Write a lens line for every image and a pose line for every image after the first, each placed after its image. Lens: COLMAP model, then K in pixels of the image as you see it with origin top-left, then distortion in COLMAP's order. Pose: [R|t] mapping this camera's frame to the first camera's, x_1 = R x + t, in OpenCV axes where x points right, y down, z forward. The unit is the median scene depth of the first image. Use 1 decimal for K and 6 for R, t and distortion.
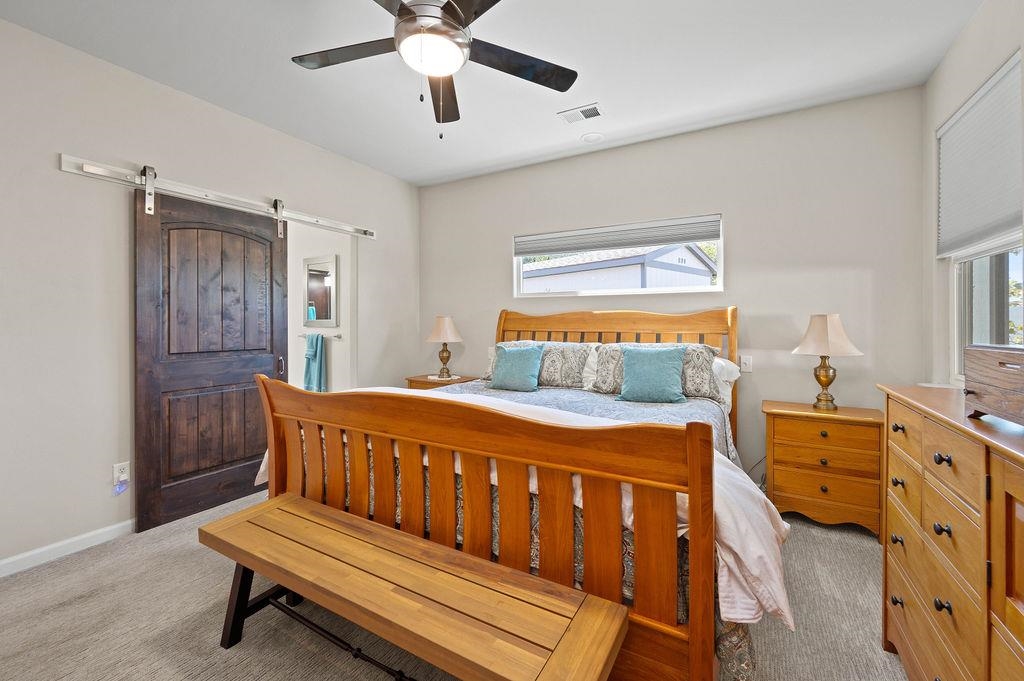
lens RADIAL K [[415.4, 0, 506.7], [0, 415.4, 318.0], [0, 0, 1]] dist [0.002530, 0.000213]
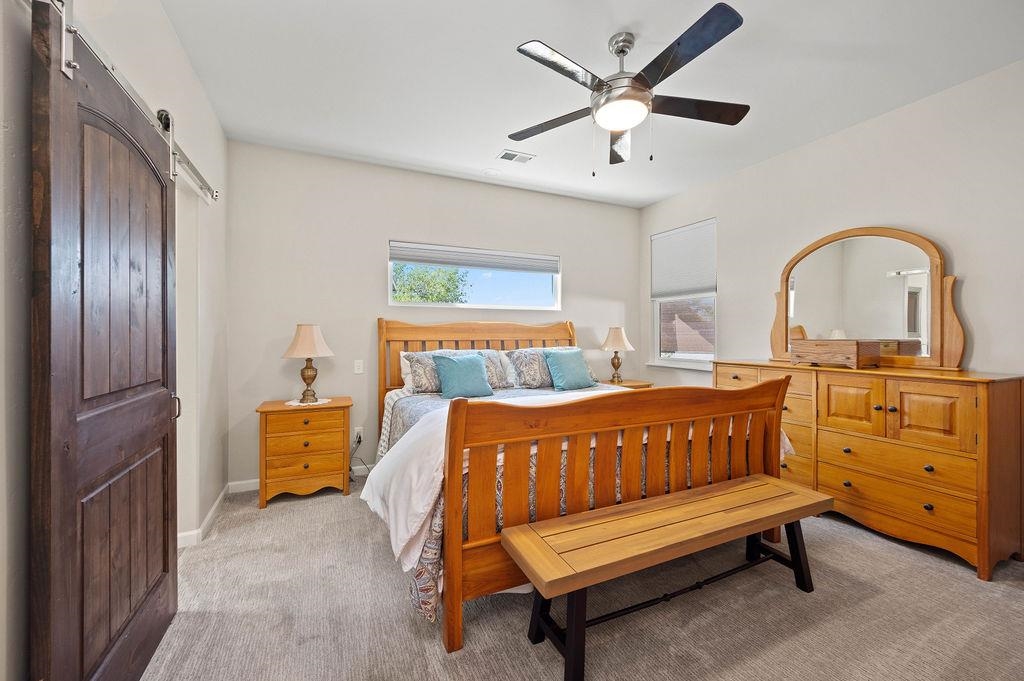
lens RADIAL K [[415.4, 0, 509.7], [0, 415.4, 335.0], [0, 0, 1]] dist [0.002530, 0.000213]
pose [[0.576735, -0.005447, 0.816913, -0.768006], [-0.008276, 0.999888, 0.012509, 0.004533], [-0.816889, -0.013975, 0.576625, 0.315469]]
